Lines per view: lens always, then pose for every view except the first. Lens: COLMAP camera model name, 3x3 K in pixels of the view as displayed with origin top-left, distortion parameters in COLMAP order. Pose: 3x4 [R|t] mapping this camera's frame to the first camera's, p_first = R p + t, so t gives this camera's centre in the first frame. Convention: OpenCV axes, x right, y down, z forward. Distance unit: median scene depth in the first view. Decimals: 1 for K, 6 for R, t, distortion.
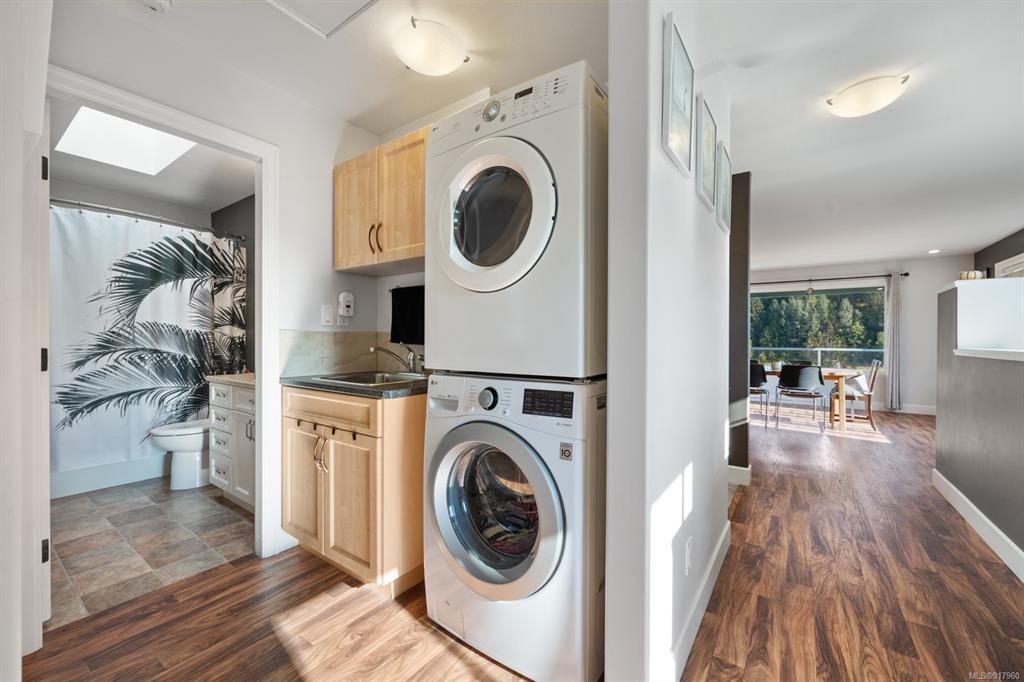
lens RADIAL K [[415.2, 0, 522.8], [0, 415.2, 340.7], [0, 0, 1]] dist [-0.003617, -0.000043]
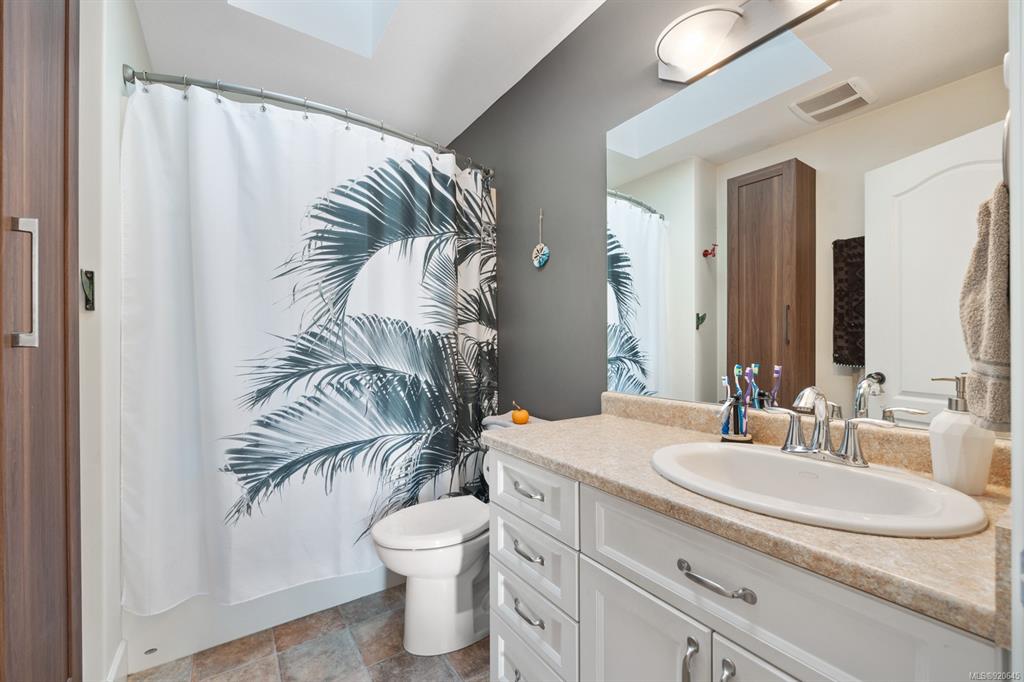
lens RADIAL K [[415.2, 0, 514.6], [0, 415.2, 343.5], [0, 0, 1]] dist [-0.003617, -0.000043]
pose [[0.937658, -0.011705, -0.347363, -0.540055], [0.008223, 0.999900, -0.011496, -0.000276], [0.347463, 0.007923, 0.937660, 0.566618]]
